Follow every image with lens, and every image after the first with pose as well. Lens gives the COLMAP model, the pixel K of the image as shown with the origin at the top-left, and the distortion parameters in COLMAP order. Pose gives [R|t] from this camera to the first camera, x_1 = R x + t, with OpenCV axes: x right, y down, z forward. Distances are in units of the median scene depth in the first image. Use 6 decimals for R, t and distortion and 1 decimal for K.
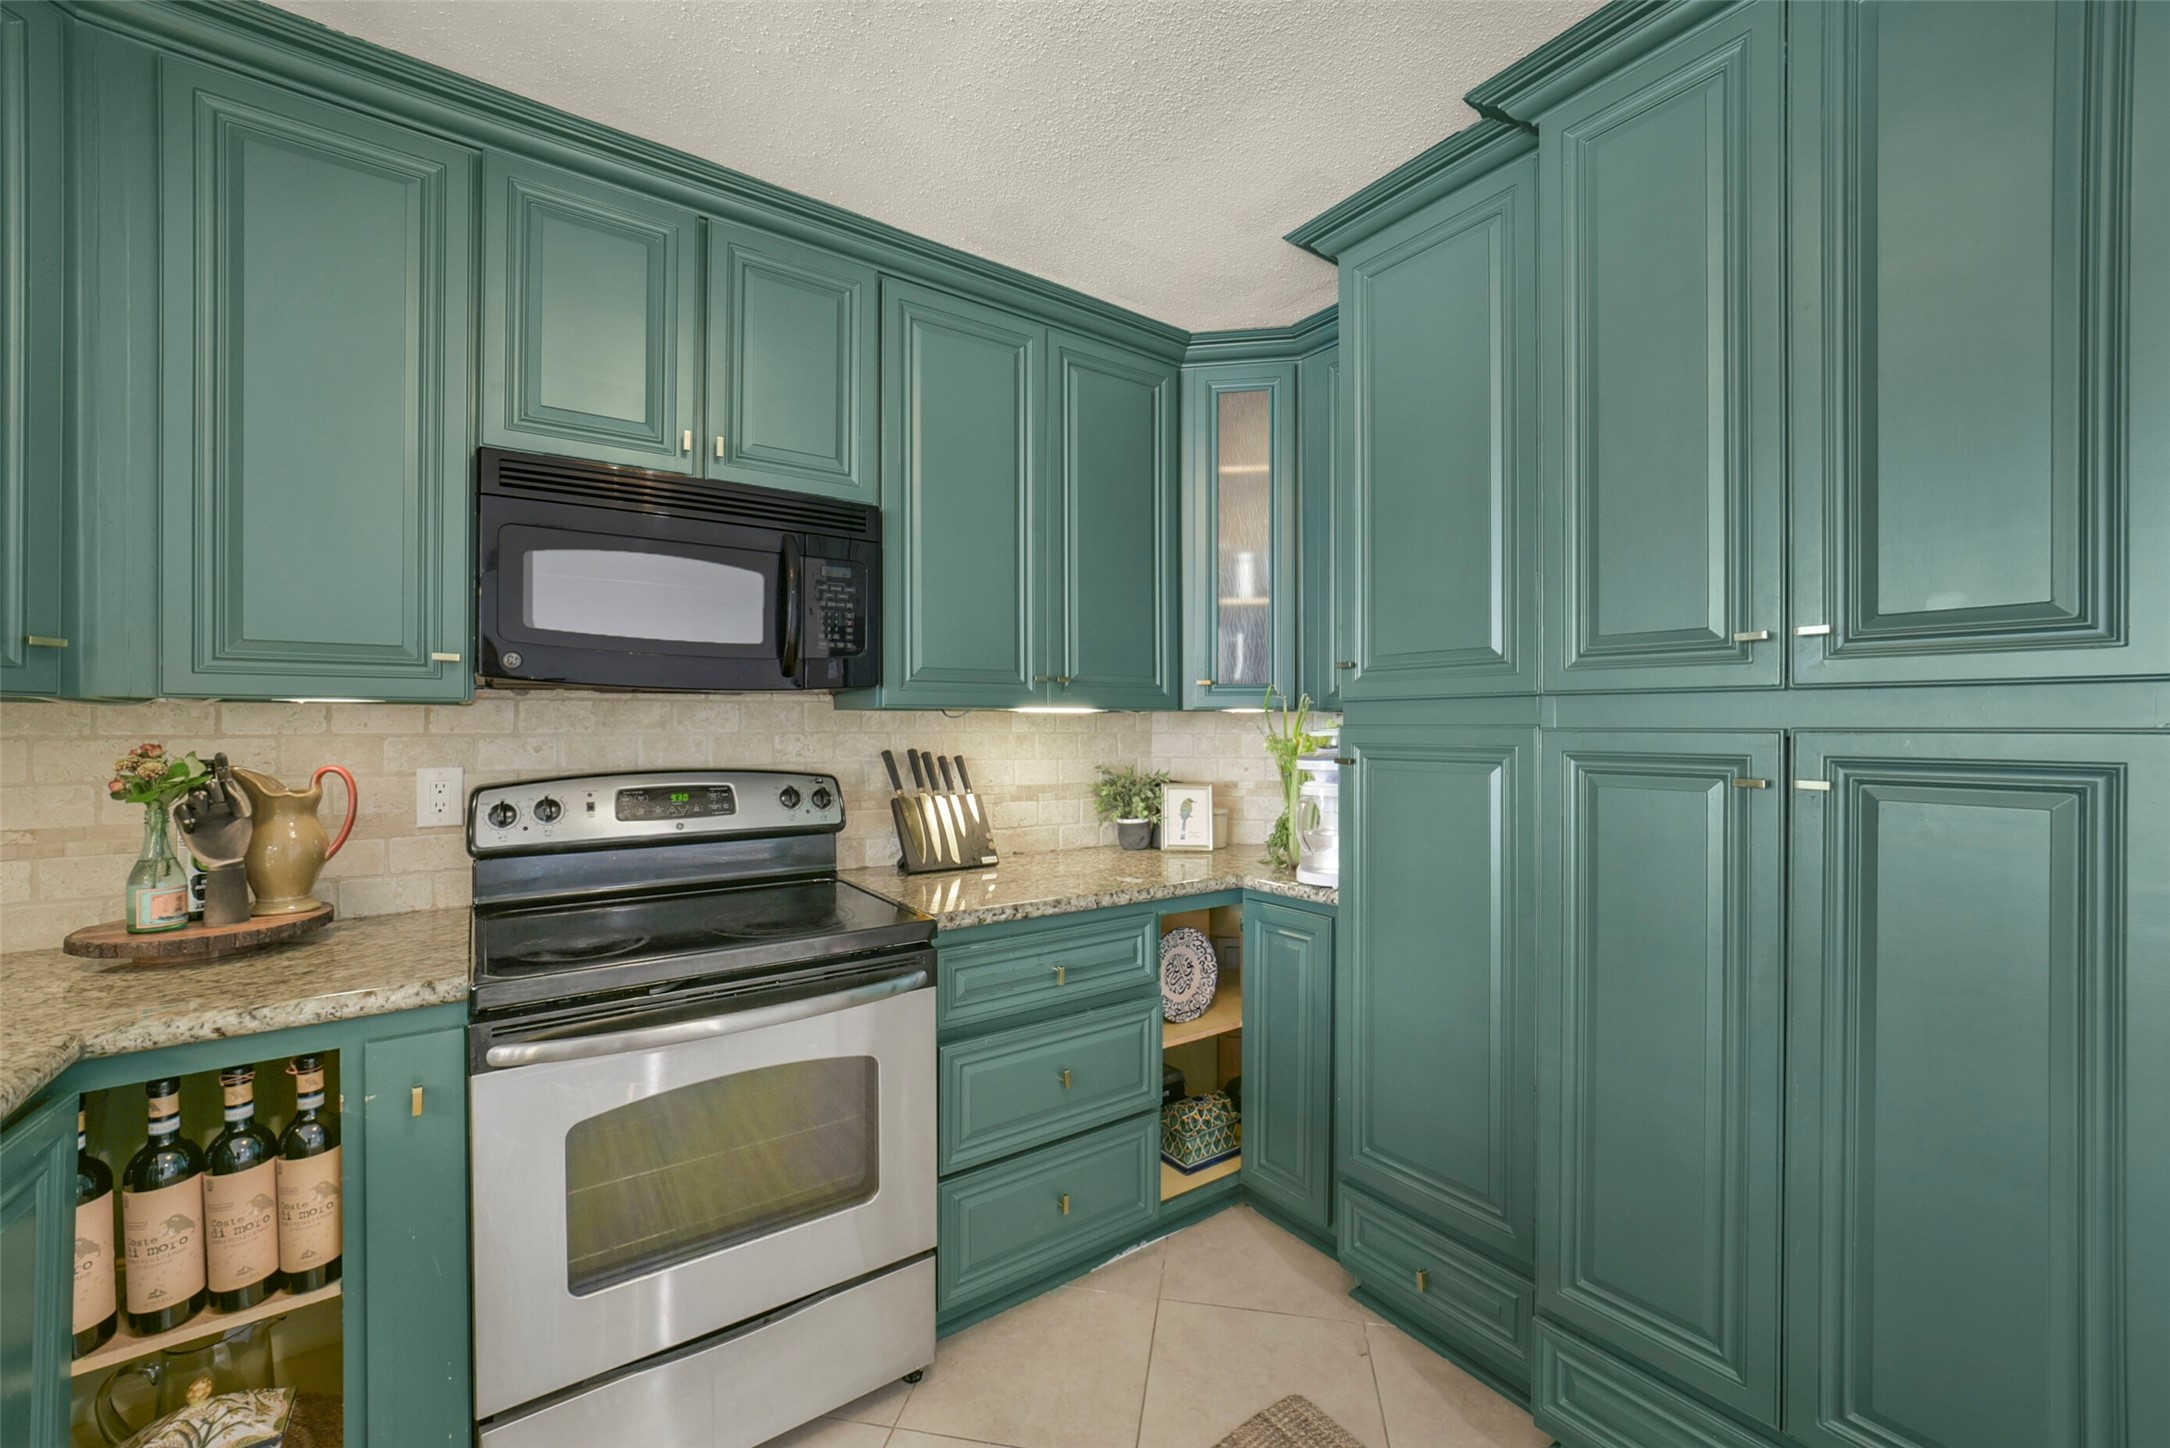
lens RADIAL K [[872.0, 0, 1085.0], [0, 872.0, 724.0], [0, 0, 1]] dist [-0.013174, -0.000367]
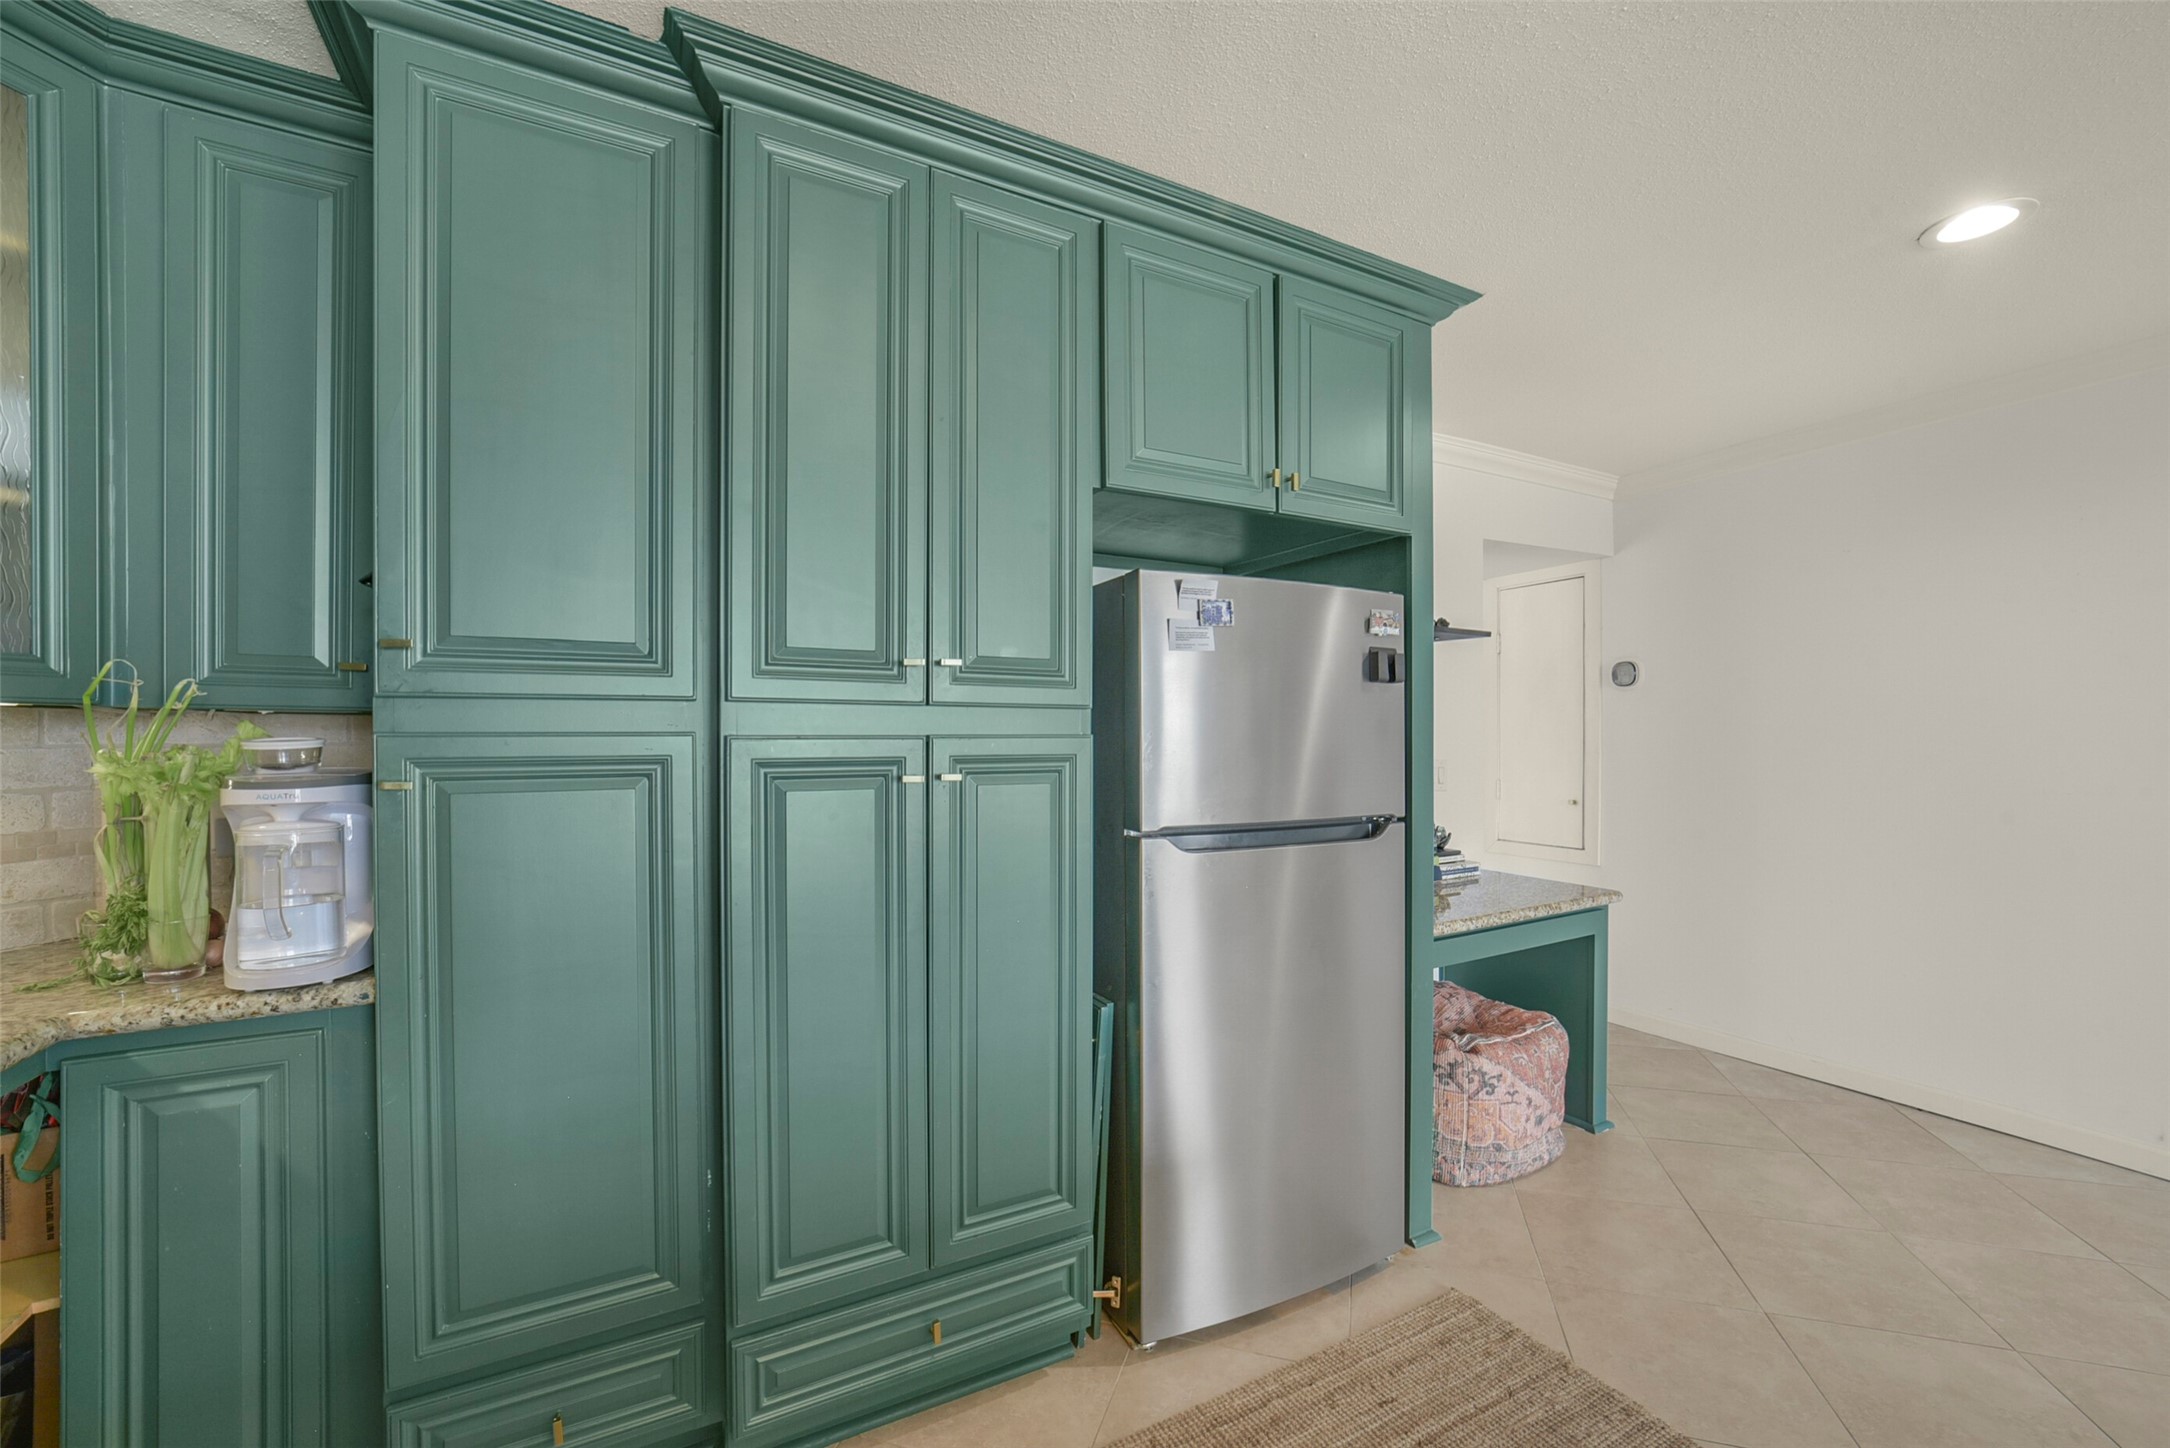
lens RADIAL K [[878.7, 0, 1083.3], [0, 878.7, 741.0], [0, 0, 1]] dist [-0.011881, -0.000062]
pose [[0.123080, -0.007758, 0.992366, -0.315425], [-0.001093, 0.999968, 0.007953, 0.002404], [-0.992396, -0.002064, 0.123067, 0.393047]]
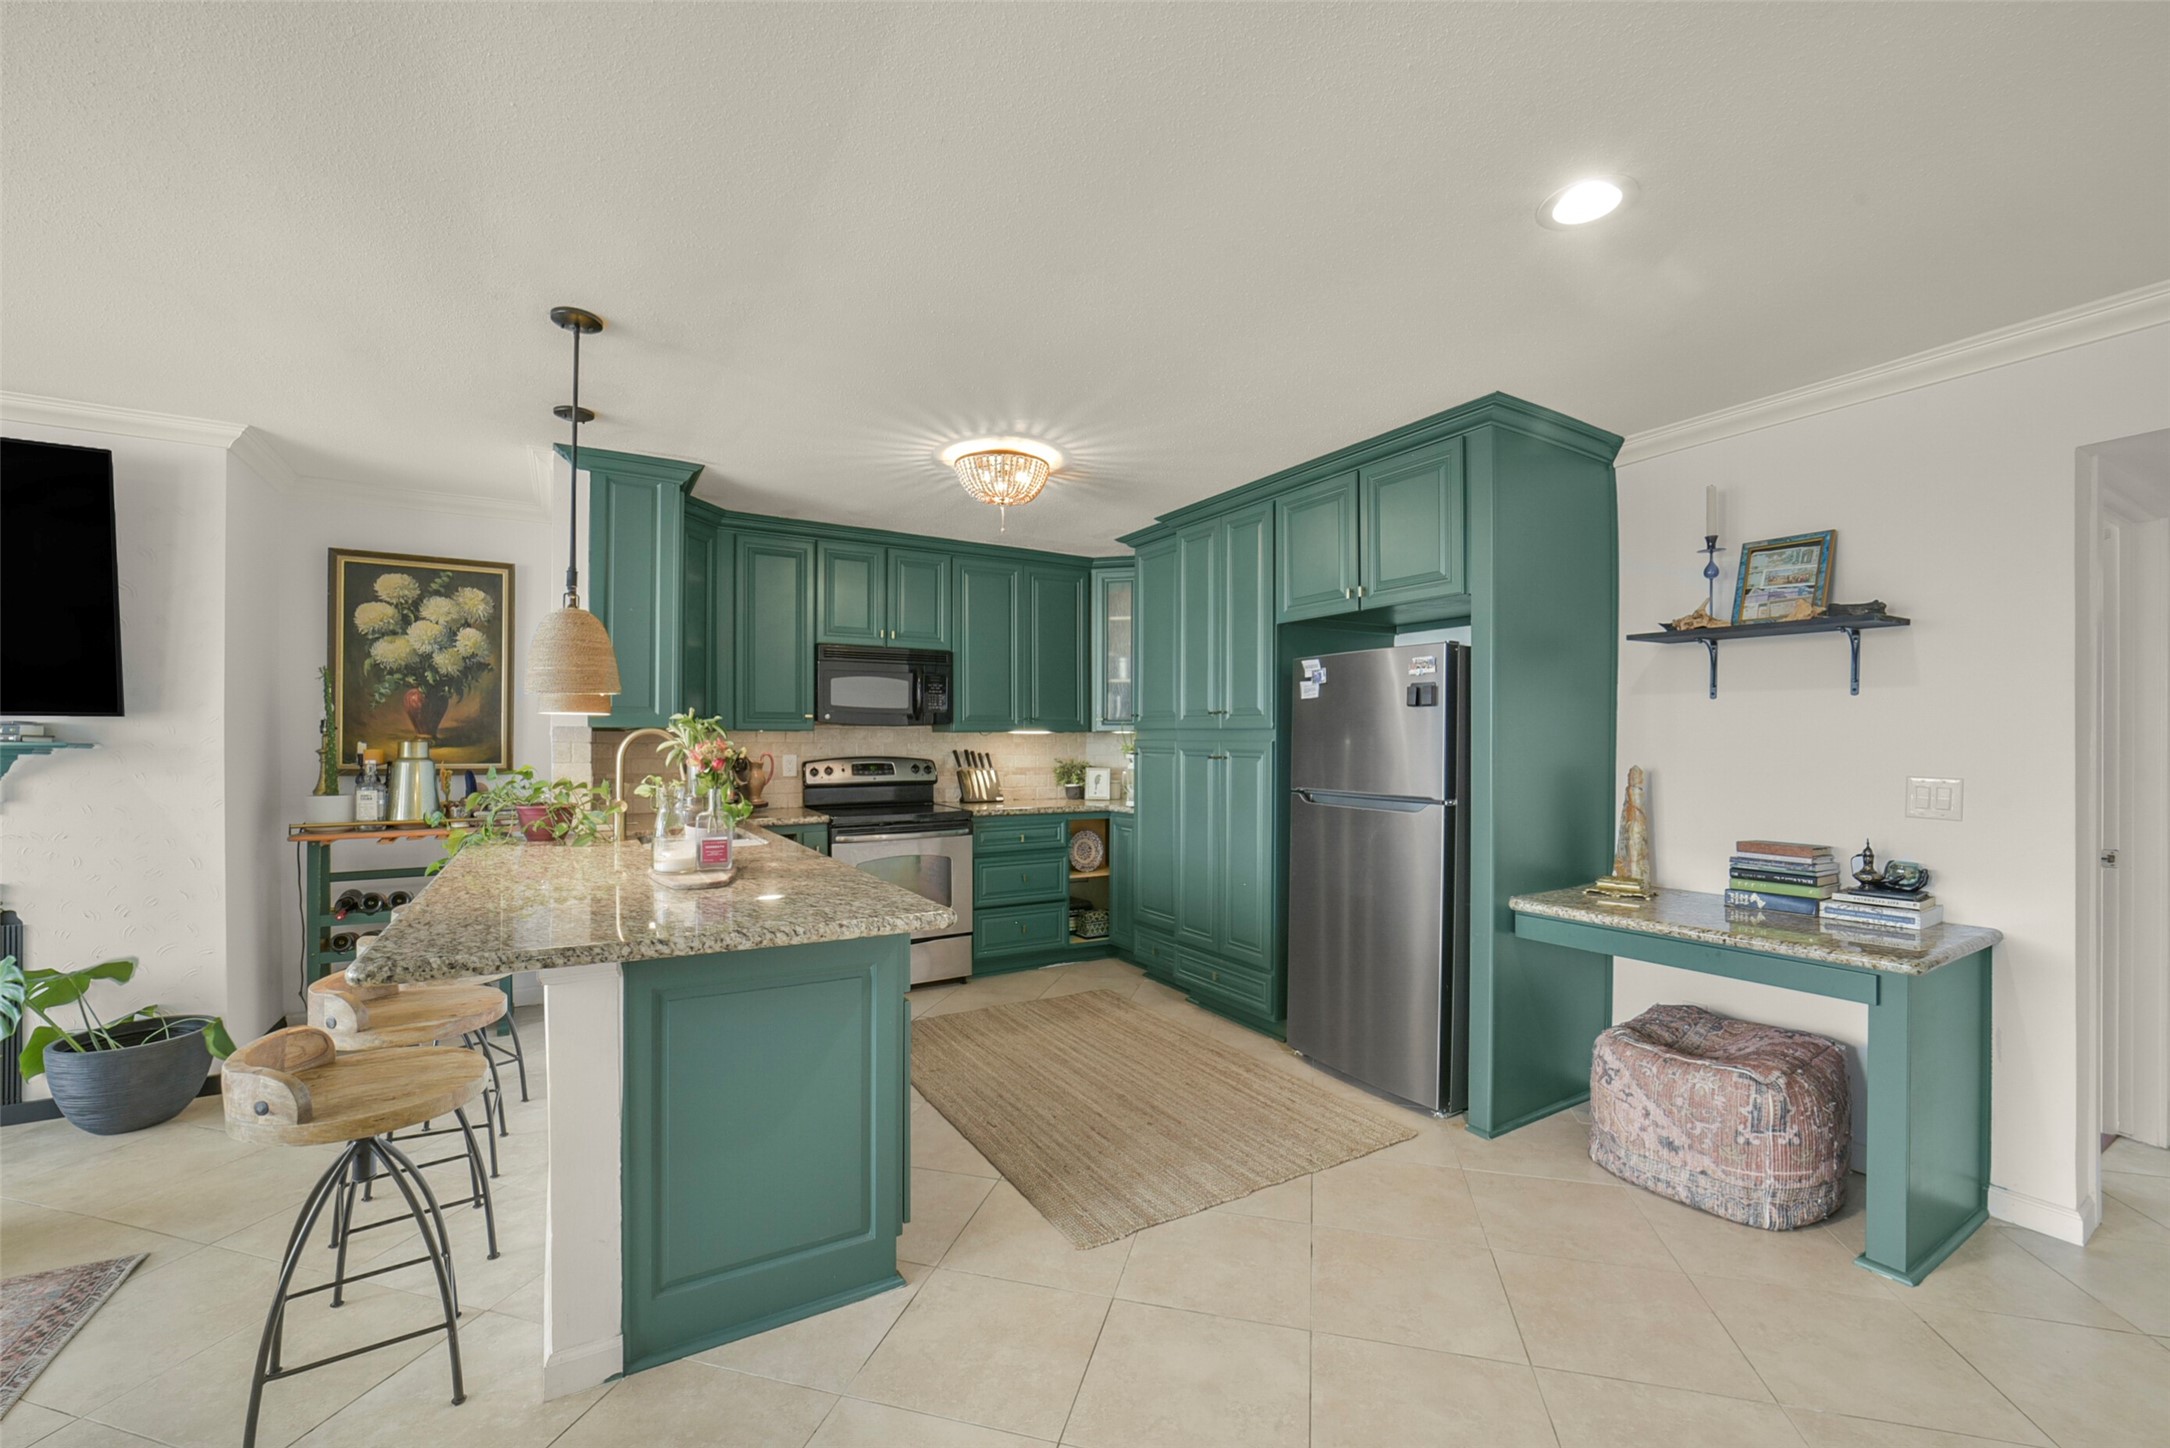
lens RADIAL K [[878.7, 0, 1083.3], [0, 878.7, 741.0], [0, 0, 1]] dist [-0.011881, -0.000062]
pose [[0.996769, 0.001901, -0.080303, 0.360060], [-0.001446, 0.999983, 0.005723, -0.008445], [0.080312, -0.005588, 0.996754, -1.558871]]
